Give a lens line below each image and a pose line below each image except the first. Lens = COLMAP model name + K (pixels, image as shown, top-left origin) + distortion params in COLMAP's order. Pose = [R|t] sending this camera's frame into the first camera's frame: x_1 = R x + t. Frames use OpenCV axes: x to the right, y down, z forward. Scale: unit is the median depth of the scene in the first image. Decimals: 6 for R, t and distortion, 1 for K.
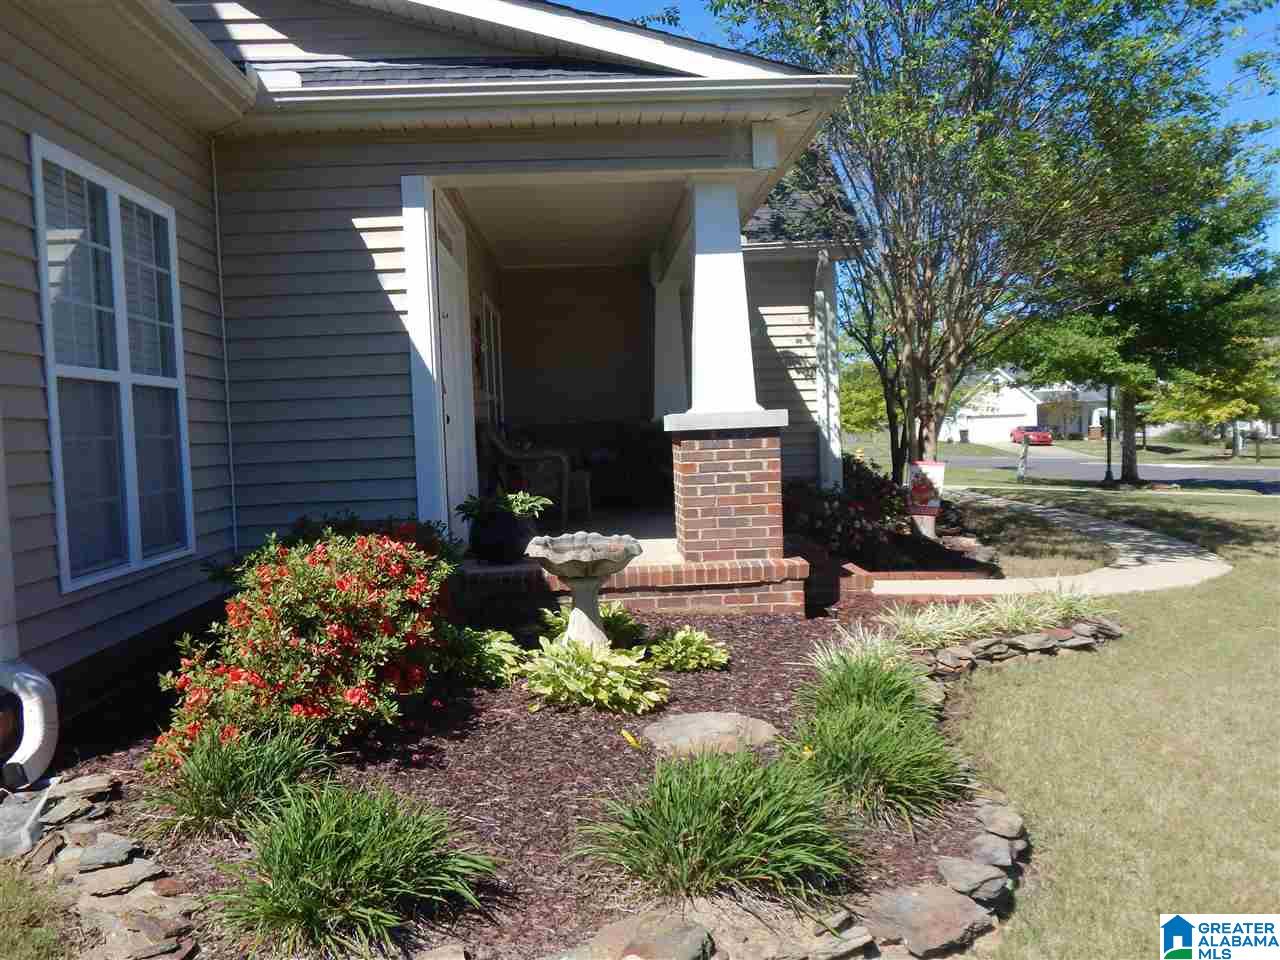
lens RADIAL K [[1079.2, 0, 640.0], [0, 1079.2, 480.0], [0, 0, 1]] dist [-0.005143, -0.007963]
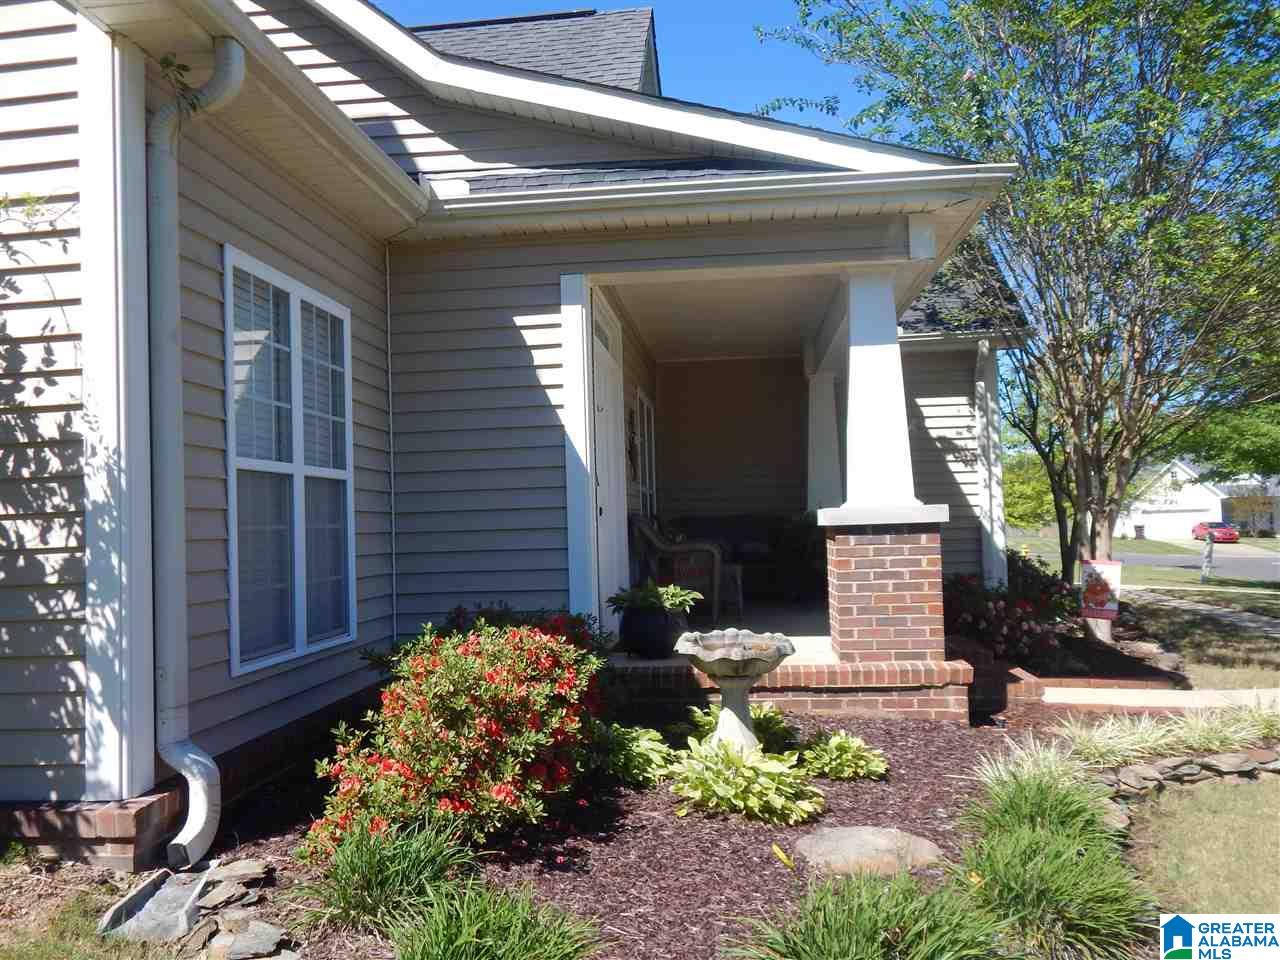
lens RADIAL K [[1057.7, 0, 640.0], [0, 1057.7, 480.0], [0, 0, 1]] dist [-0.002834, -0.006449]
pose [[0.989795, 0.004015, -0.142442, -0.001044], [-0.015277, 0.996831, -0.078064, -0.010117], [0.141677, 0.079444, 0.986720, 0.031809]]
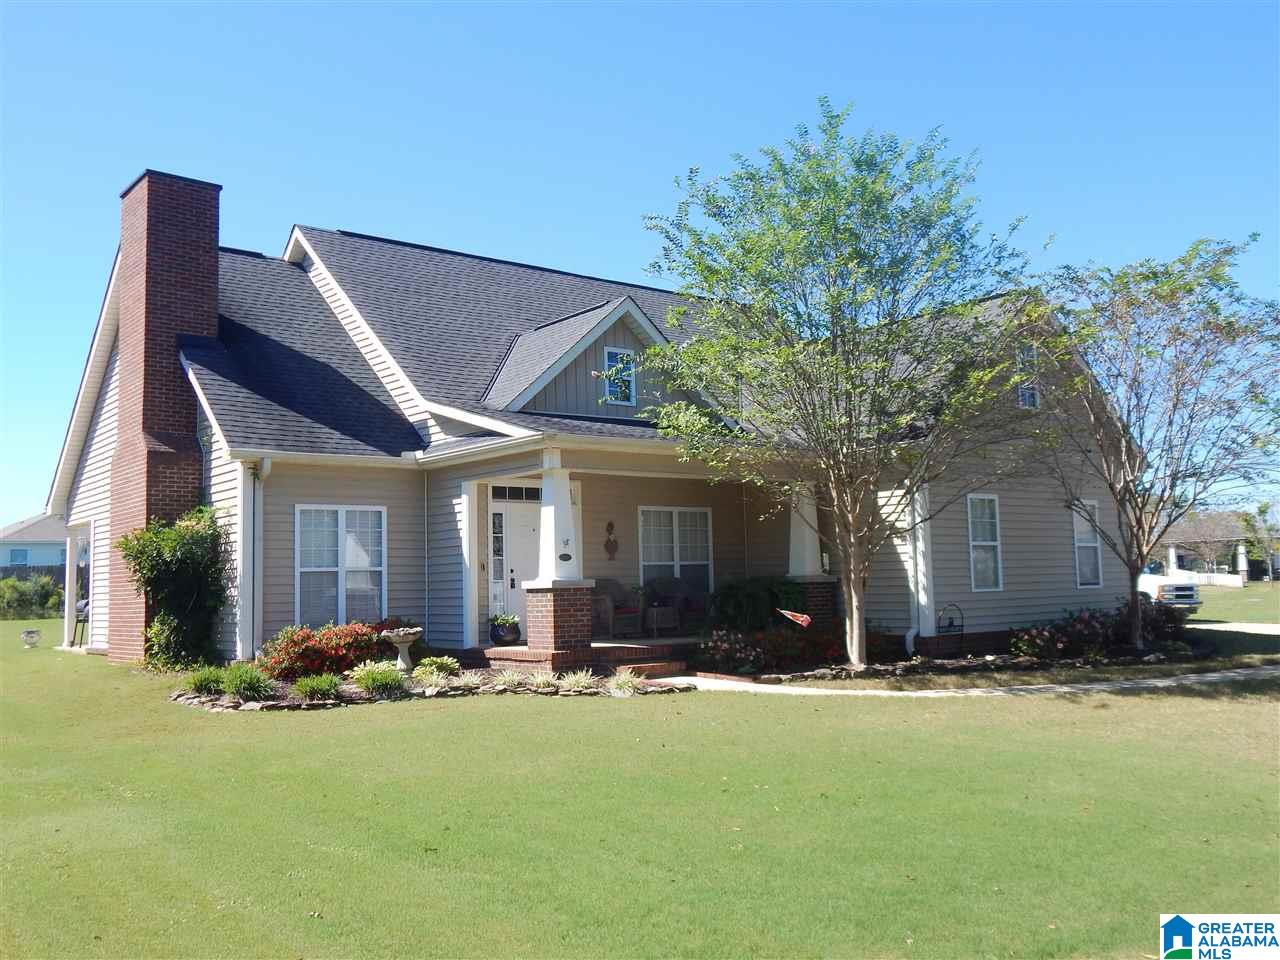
lens RADIAL K [[1167.6, 0, 640.0], [0, 1167.6, 480.0], [0, 0, 1]] dist [0.002787, -0.001139]
pose [[0.594969, -0.052642, -0.802023, 2.624460], [-0.033779, 0.995334, -0.090389, -0.073434], [0.803038, 0.080870, 0.590415, -0.297036]]
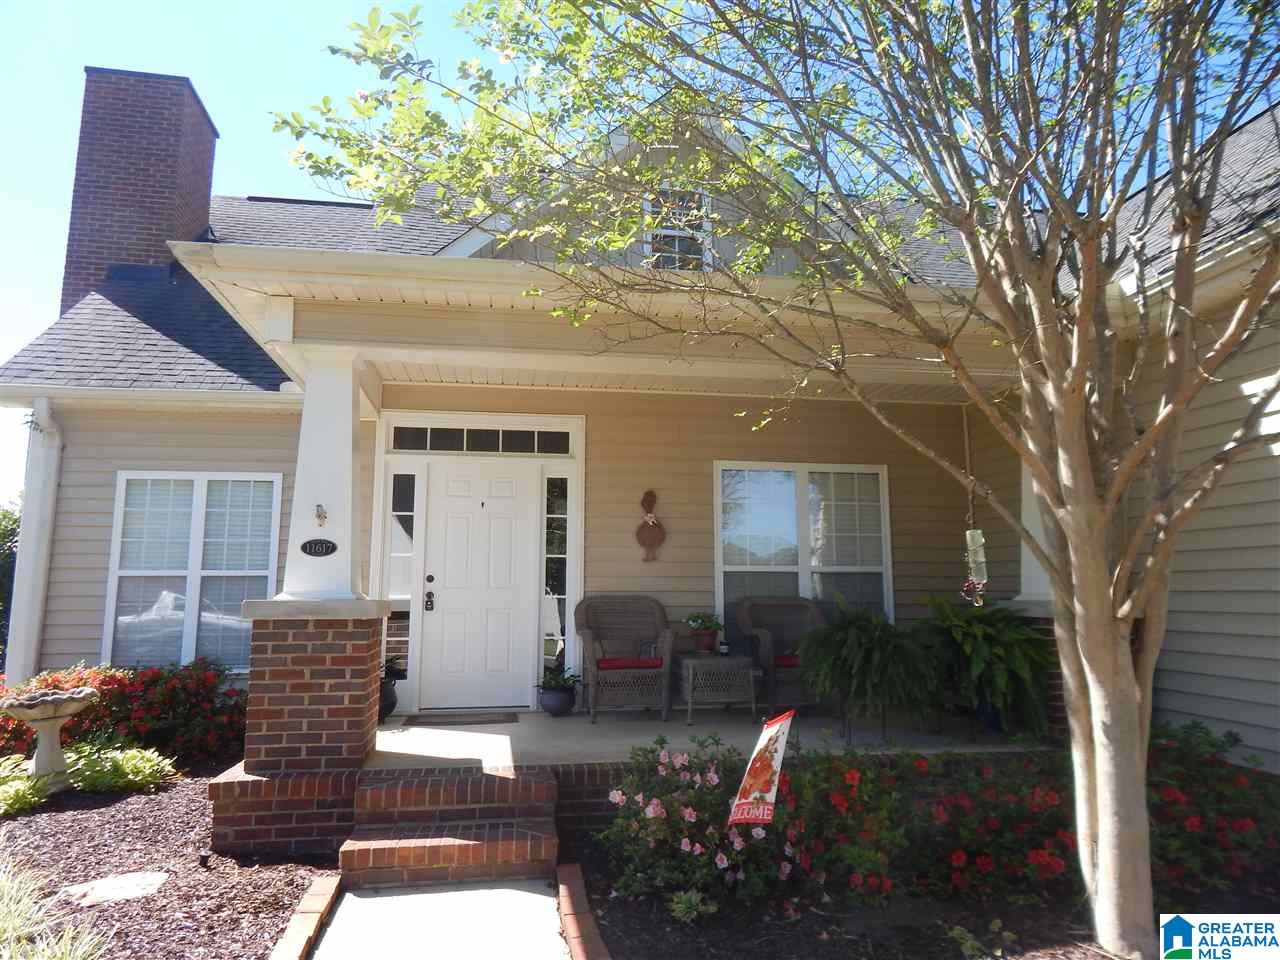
lens RADIAL K [[850.5, 0, 635.0], [0, 850.5, 478.2], [0, 0, 1]] dist [0.006509, -0.007012]
pose [[0.118173, -0.106980, -0.987213, 1.092498], [-0.055272, 0.991930, -0.114108, -0.124539], [0.991453, 0.068050, 0.111307, 1.548333]]
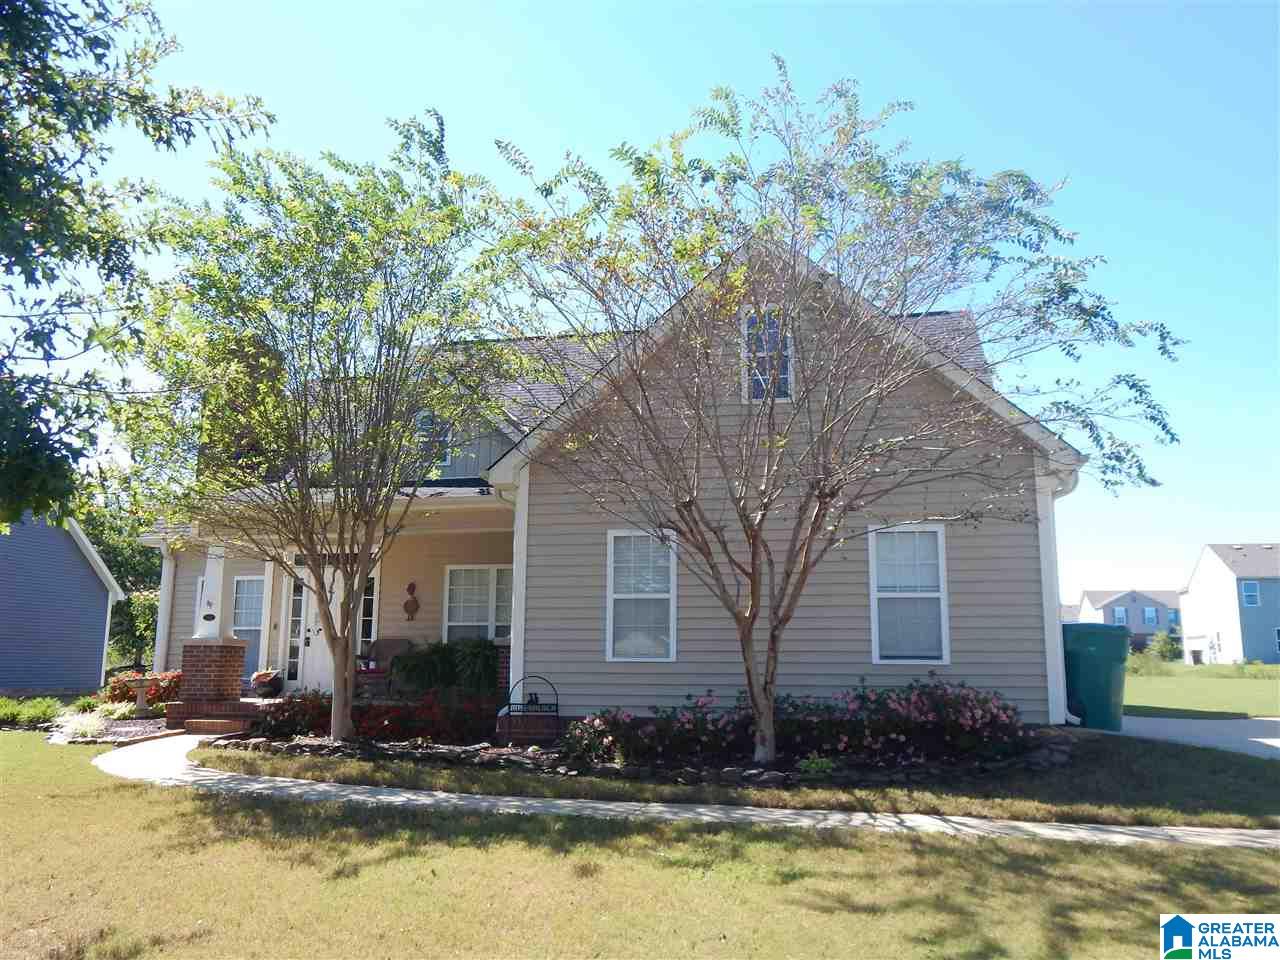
lens RADIAL K [[1057.7, 0, 640.0], [0, 1057.7, 480.0], [0, 0, 1]] dist [-0.002834, -0.006449]
pose [[-0.255761, -0.127837, -0.958250, 2.699530], [-0.037257, 0.991785, -0.122367, -0.204029], [0.966022, 0.004405, -0.258423, 3.237138]]
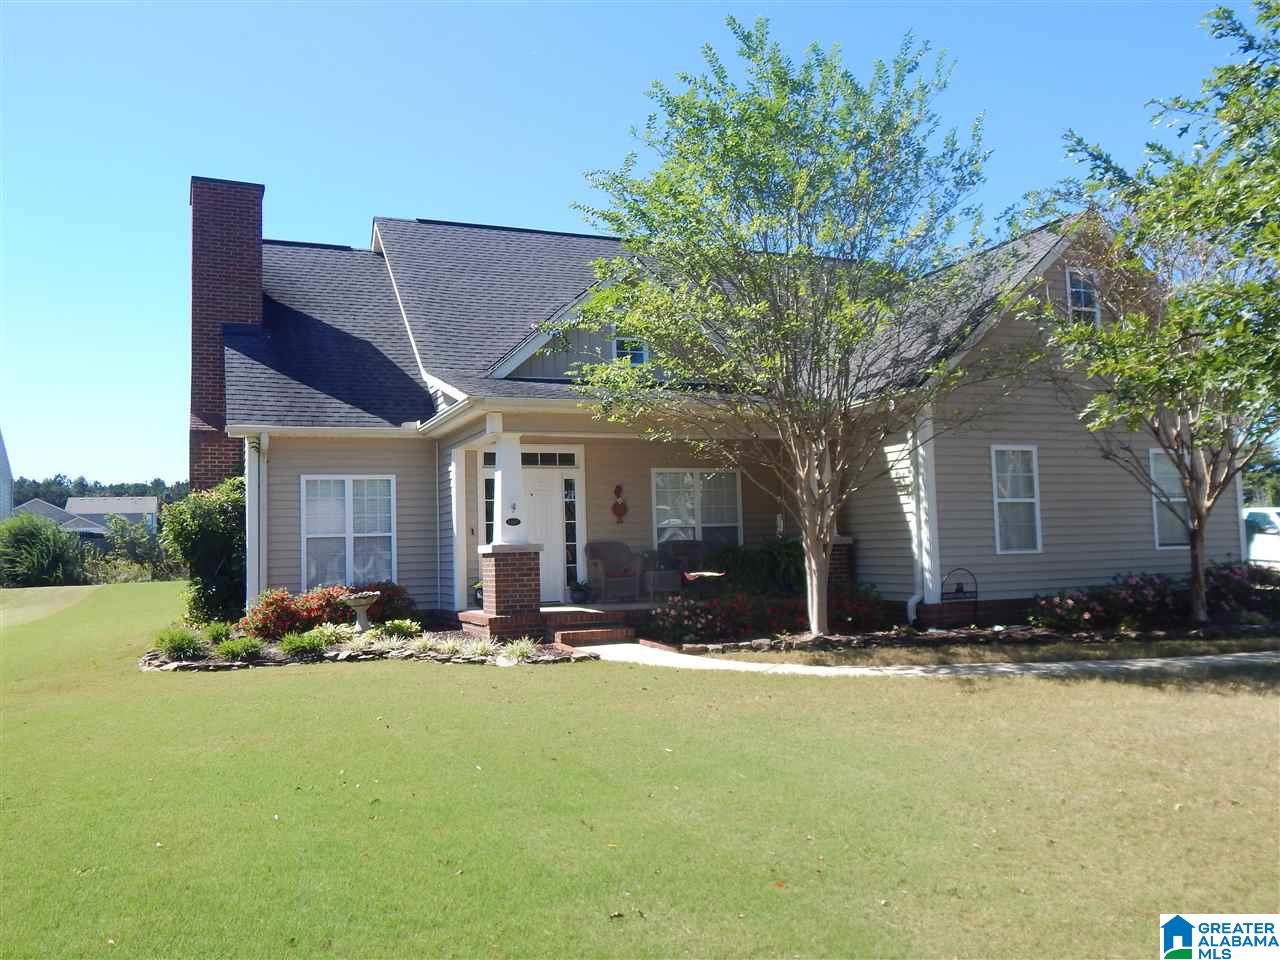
lens RADIAL K [[1057.7, 0, 640.0], [0, 1057.7, 480.0], [0, 0, 1]] dist [-0.002834, -0.006449]
pose [[0.343456, -0.039780, -0.938326, 2.744031], [-0.027042, 0.998269, -0.052219, -0.114329], [0.938780, 0.043309, 0.341785, 0.697434]]
